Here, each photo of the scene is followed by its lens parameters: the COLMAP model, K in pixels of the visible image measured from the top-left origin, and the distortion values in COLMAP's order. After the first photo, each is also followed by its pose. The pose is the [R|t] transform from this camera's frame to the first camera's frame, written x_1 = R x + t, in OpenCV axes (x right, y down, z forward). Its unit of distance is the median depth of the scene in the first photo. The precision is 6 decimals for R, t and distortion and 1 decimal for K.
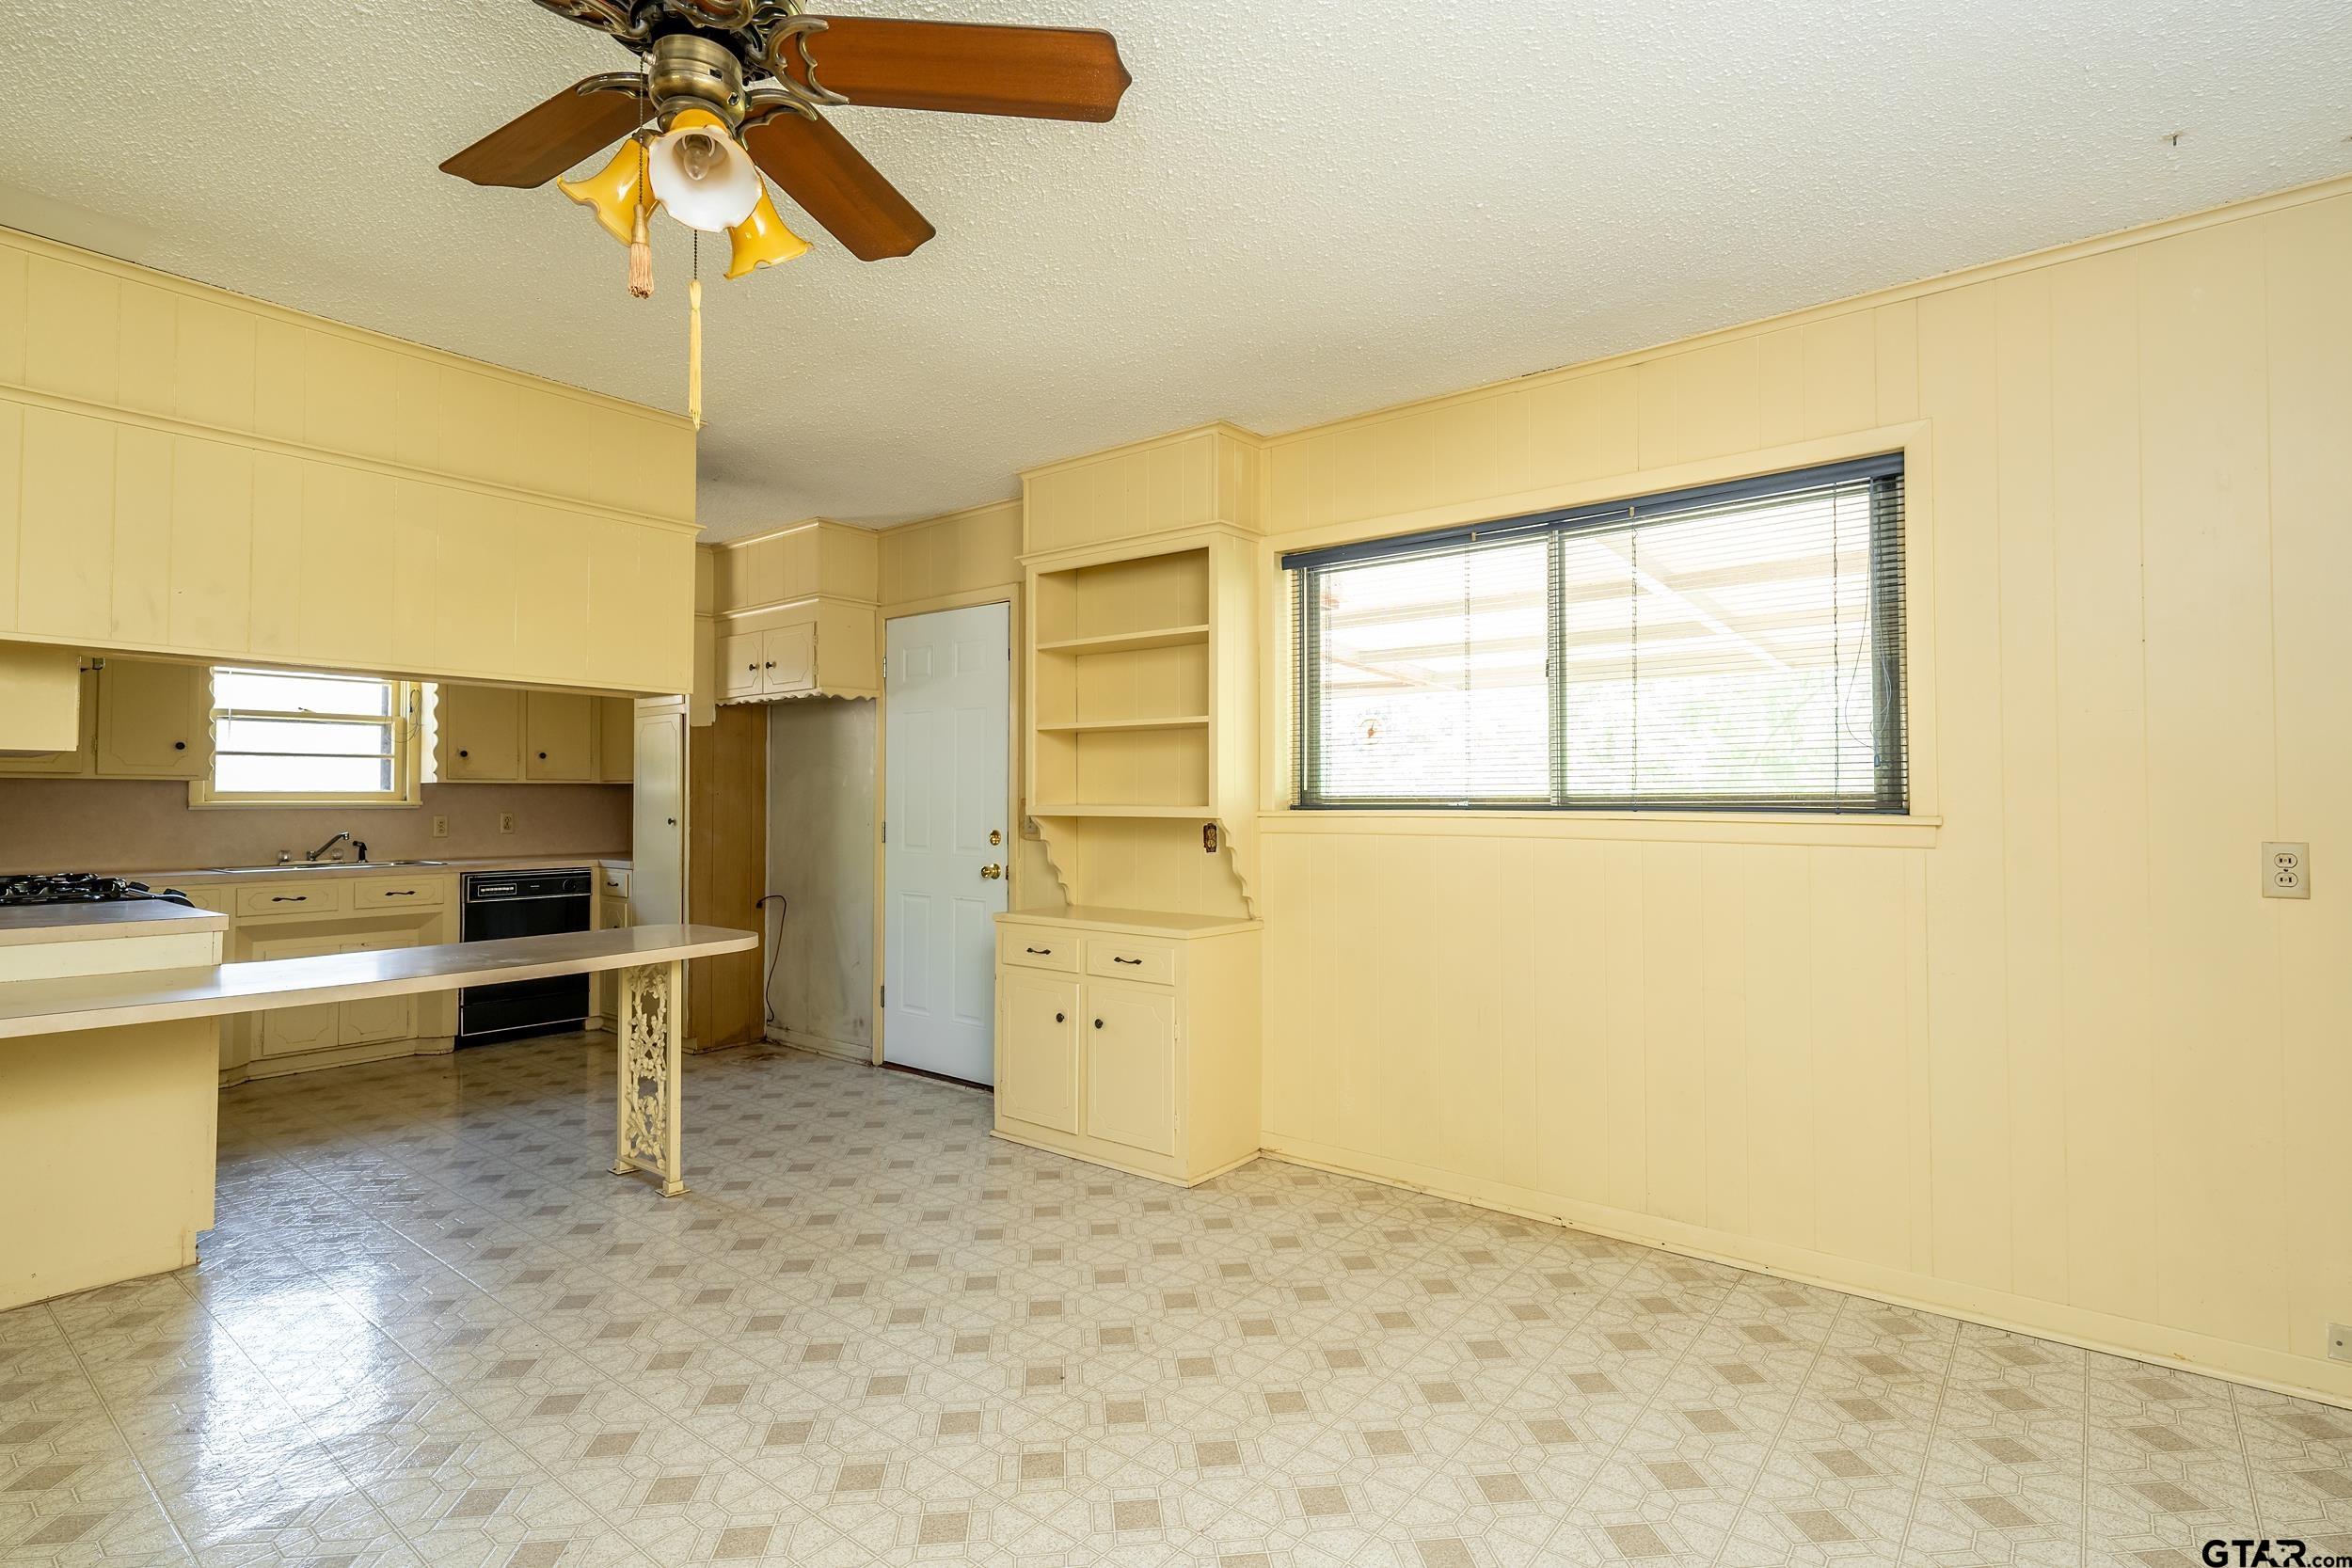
lens RADIAL K [[1144.3, 0, 1176.0], [0, 1144.3, 784.0], [0, 0, 1]] dist [0.002891, 0.000093]
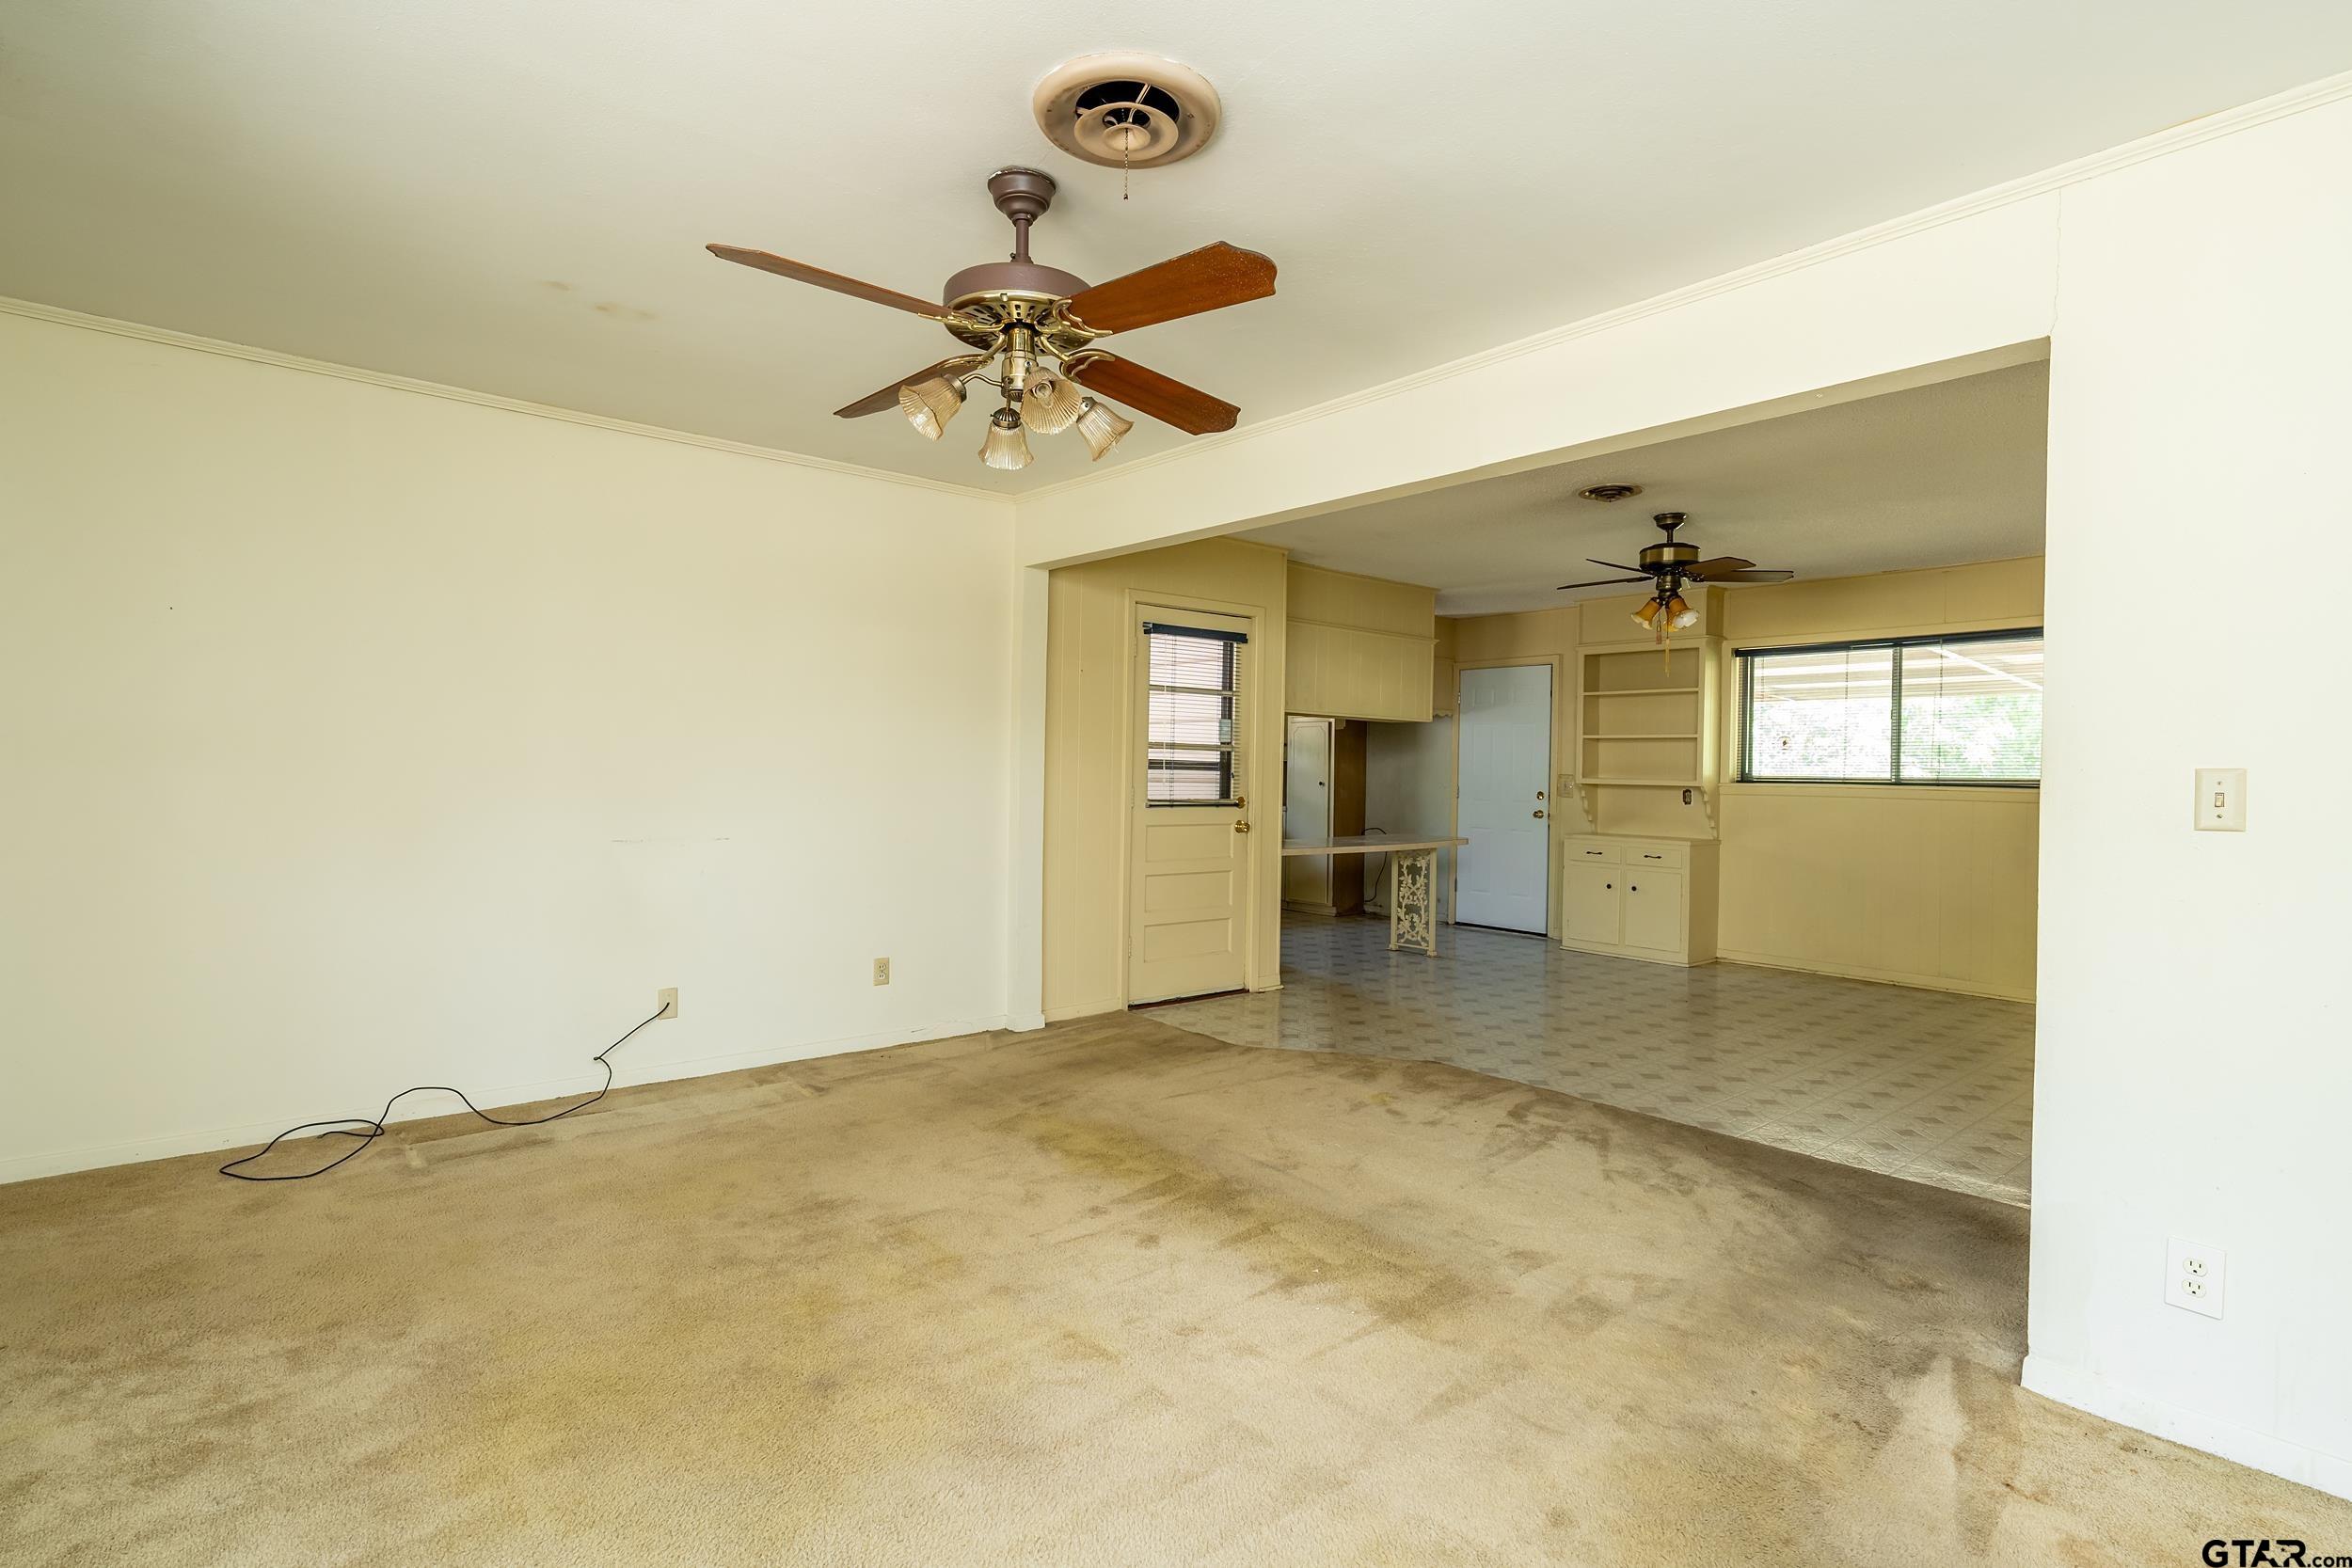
lens RADIAL K [[1144.3, 0, 1176.0], [0, 1144.3, 784.0], [0, 0, 1]] dist [0.002891, 0.000093]
pose [[0.980748, 0.016931, -0.194541, -0.449345], [-0.011773, 0.999549, 0.027641, -0.017318], [0.194921, -0.024819, 0.980505, -1.066520]]
